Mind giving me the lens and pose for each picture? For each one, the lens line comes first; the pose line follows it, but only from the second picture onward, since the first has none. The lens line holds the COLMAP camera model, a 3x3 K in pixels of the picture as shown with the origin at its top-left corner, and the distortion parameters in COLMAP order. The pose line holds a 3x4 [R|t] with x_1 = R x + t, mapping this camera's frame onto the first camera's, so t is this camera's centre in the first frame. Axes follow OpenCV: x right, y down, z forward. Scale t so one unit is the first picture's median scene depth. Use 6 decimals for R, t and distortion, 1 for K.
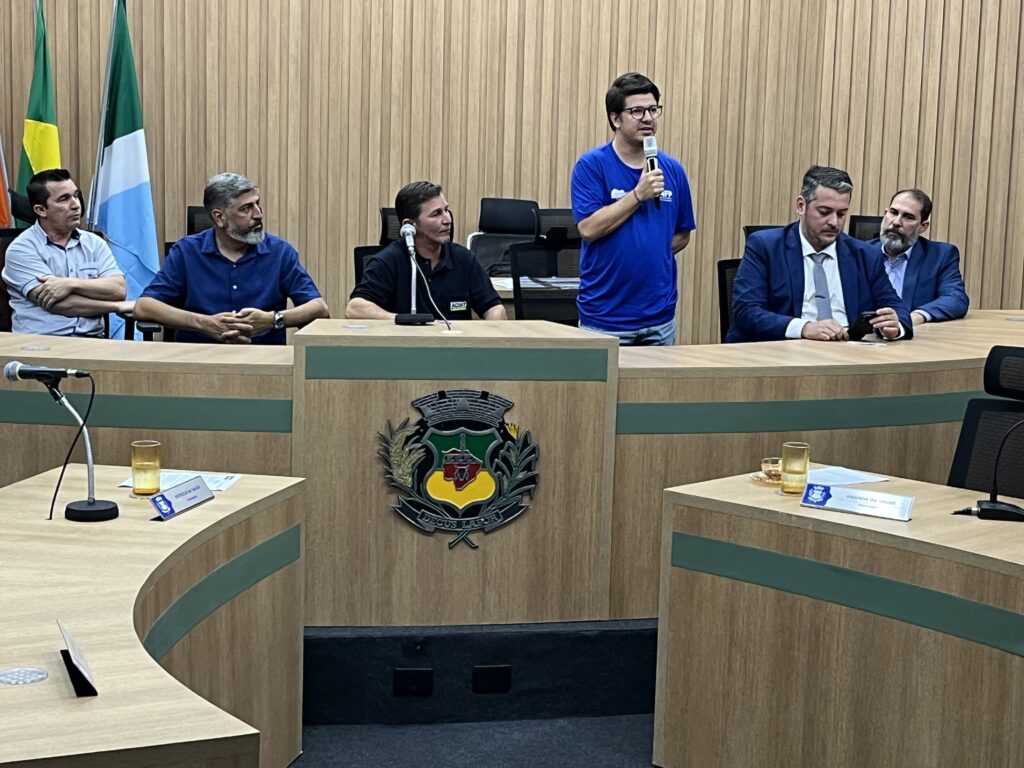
lens RADIAL K [[1754.7, 0, 510.1], [0, 1754.7, 381.2], [0, 0, 1]] dist [0.064818, 0.000000]
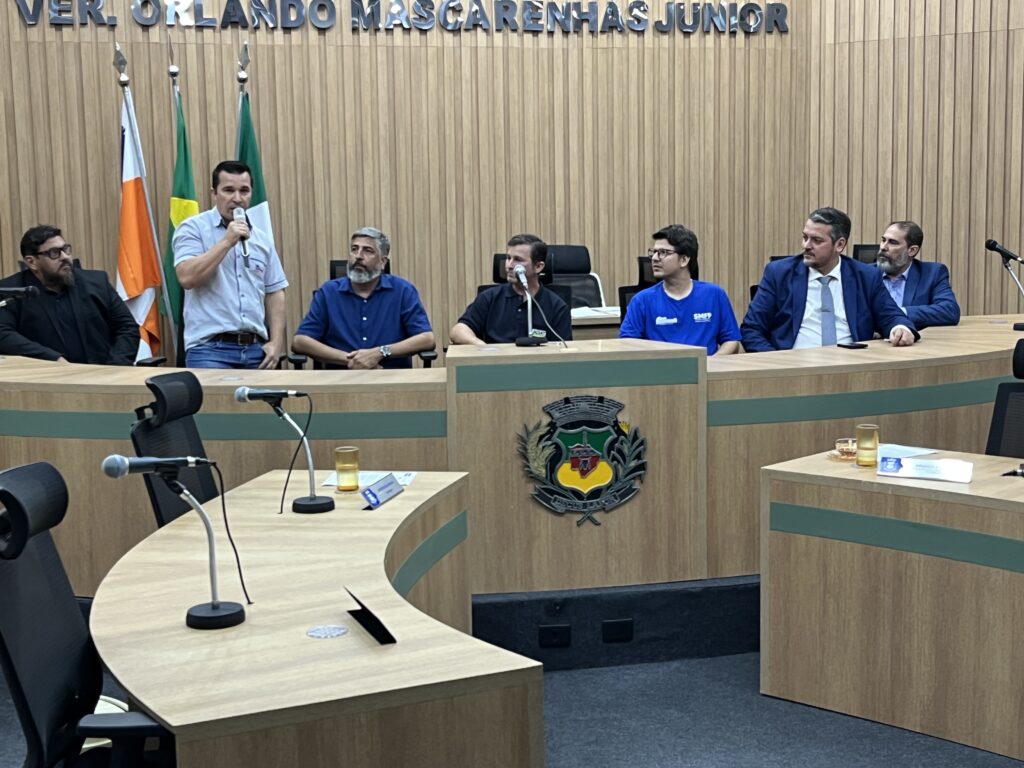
lens RADIAL K [[1449.5, 0, 513.3], [0, 1449.5, 379.1], [0, 0, 1]] dist [0.049654, 0.000000]
pose [[0.998824, -0.047024, 0.011767, -0.086535], [0.047216, 0.998747, -0.016570, 0.007706], [-0.010973, 0.017106, 0.999793, -0.012919]]
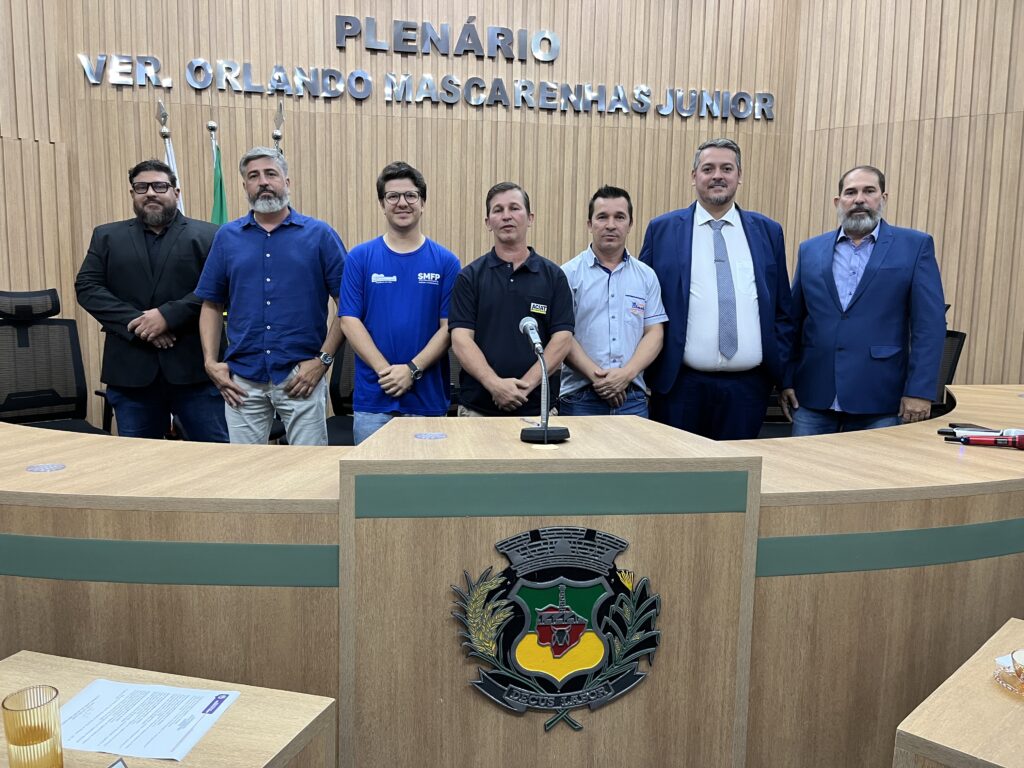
lens RADIAL K [[772.9, 0, 502.1], [0, 772.9, 379.4], [0, 0, 1]] dist [0.044722, -0.068832]
pose [[0.998724, -0.005948, -0.050151, -0.035539], [0.005277, 0.999895, -0.013515, -0.055100], [0.050226, 0.013233, 0.998650, 0.655432]]
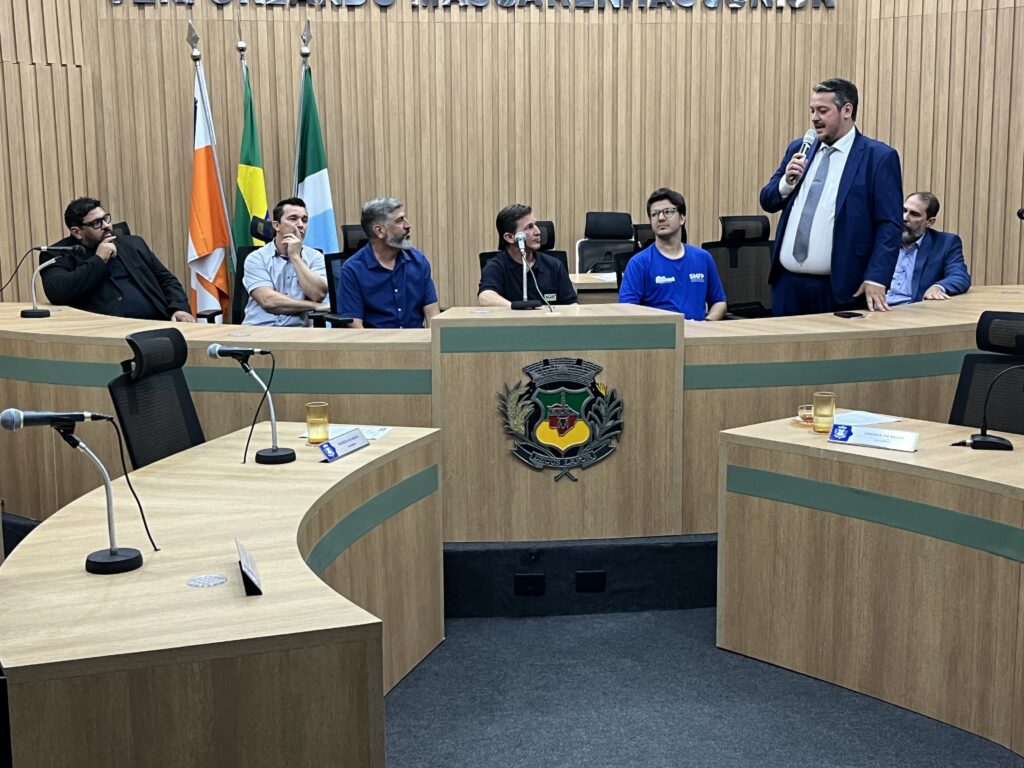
lens RADIAL K [[1337.3, 0, 515.2], [0, 1337.3, 383.2], [0, 0, 1]] dist [0.040142, 0.000000]
pose [[0.995923, -0.024238, -0.086886, 0.023244], [0.025822, 0.999519, 0.017155, 0.005670], [0.086428, -0.019329, 0.996071, 0.019291]]
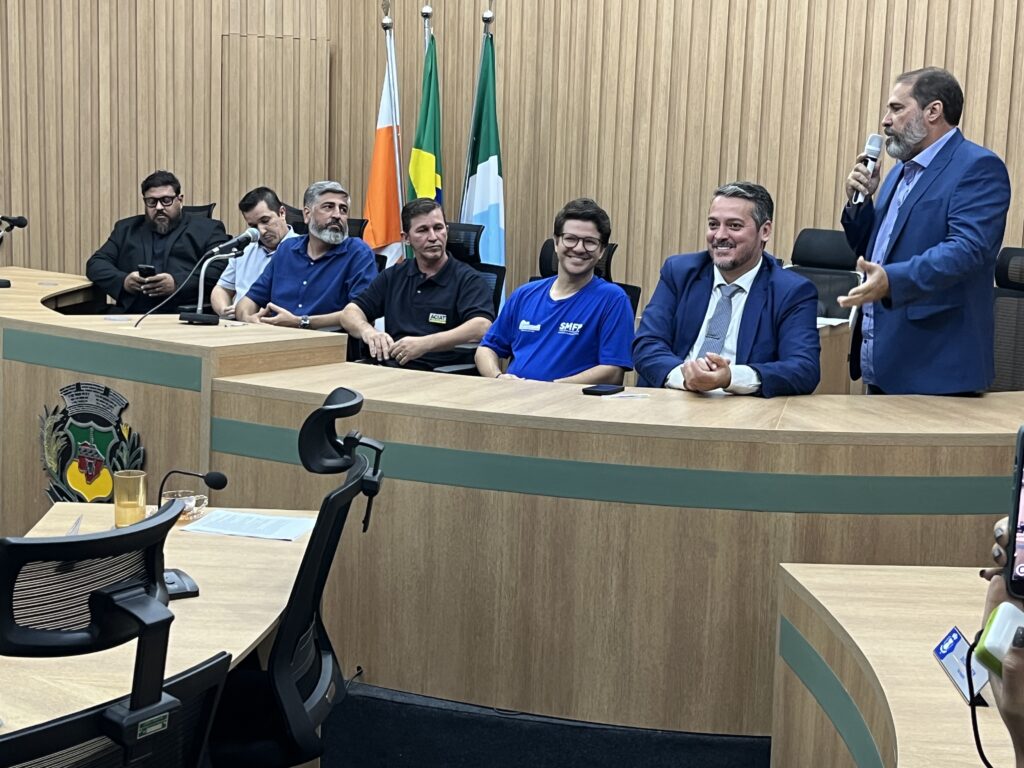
lens RADIAL K [[1493.5, 0, 517.6], [0, 1493.5, 394.3], [0, 0, 1]] dist [0.077293, 0.000000]
pose [[0.701581, 0.102531, -0.705175, 0.740273], [-0.111643, 0.993189, 0.033334, -0.044288], [0.703790, 0.055341, 0.708249, 0.559991]]
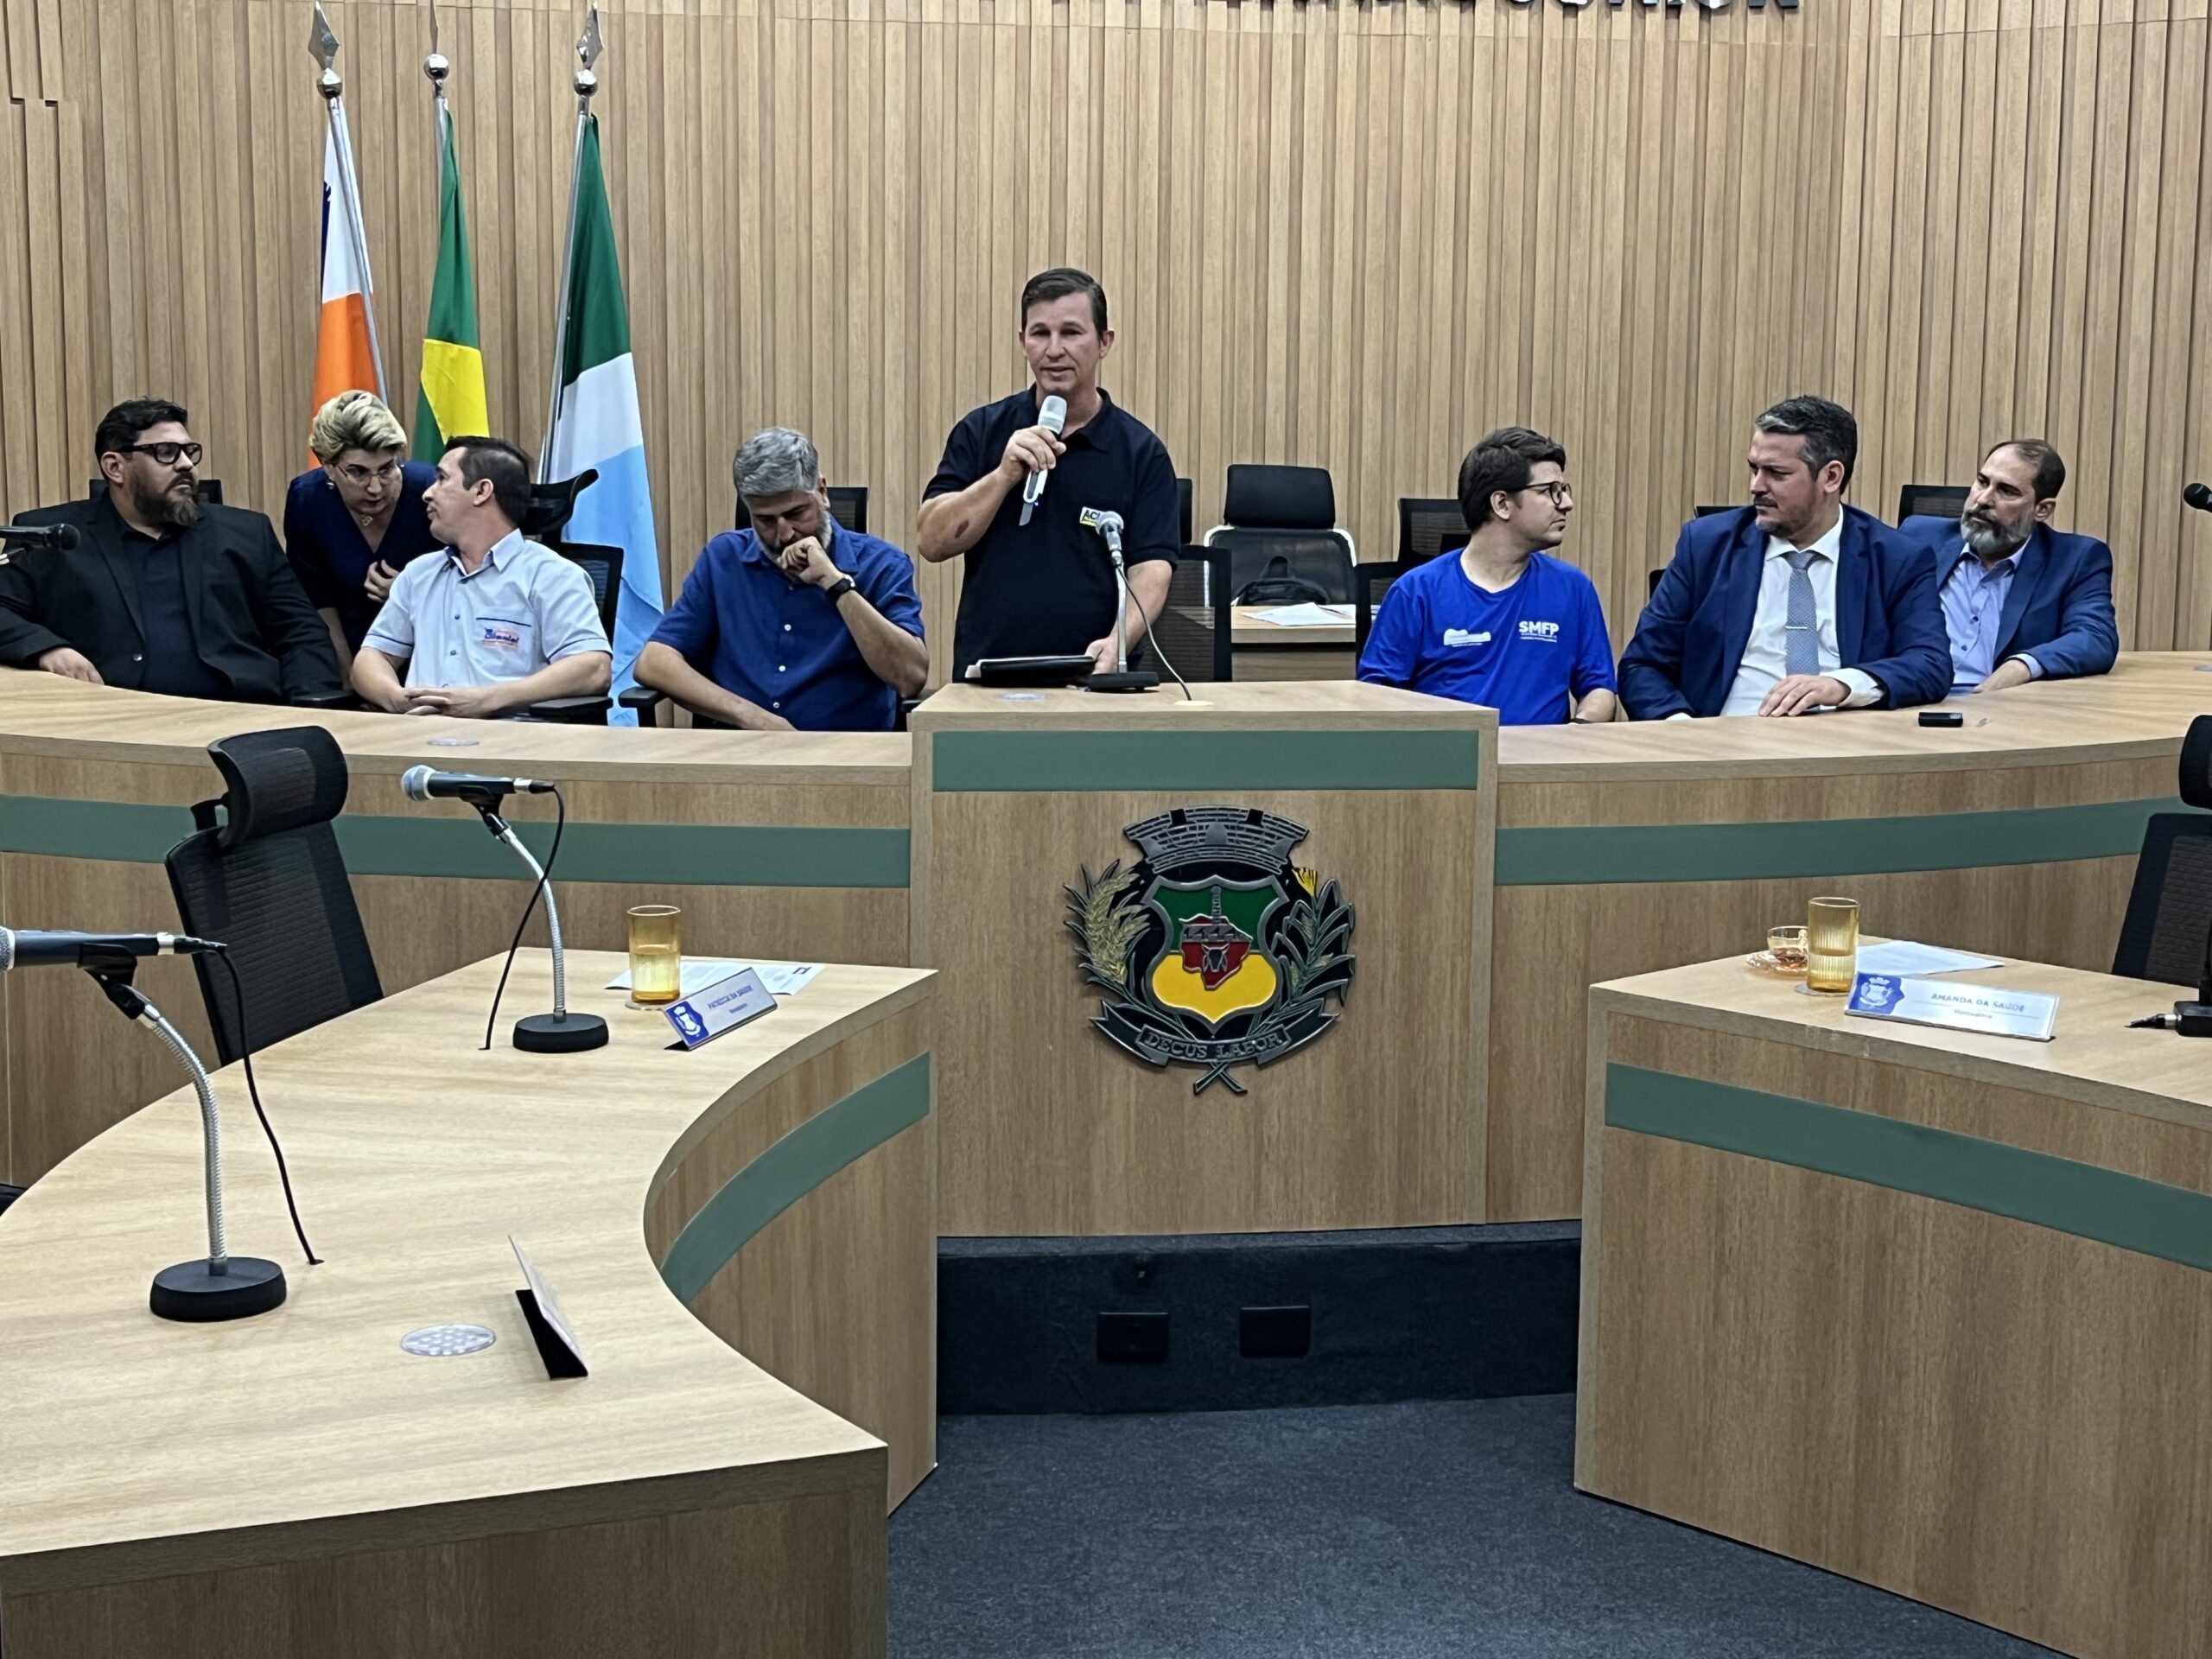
lens RADIAL K [[3079.6, 0, 1103.5], [0, 3079.6, 770.2], [0, 0, 1]] dist [0.042843, 0.000000]
pose [[0.998683, -0.011621, -0.049971, -0.013652], [0.011275, 0.999911, -0.007200, -0.000249], [0.050050, 0.006628, 0.998725, 0.029481]]
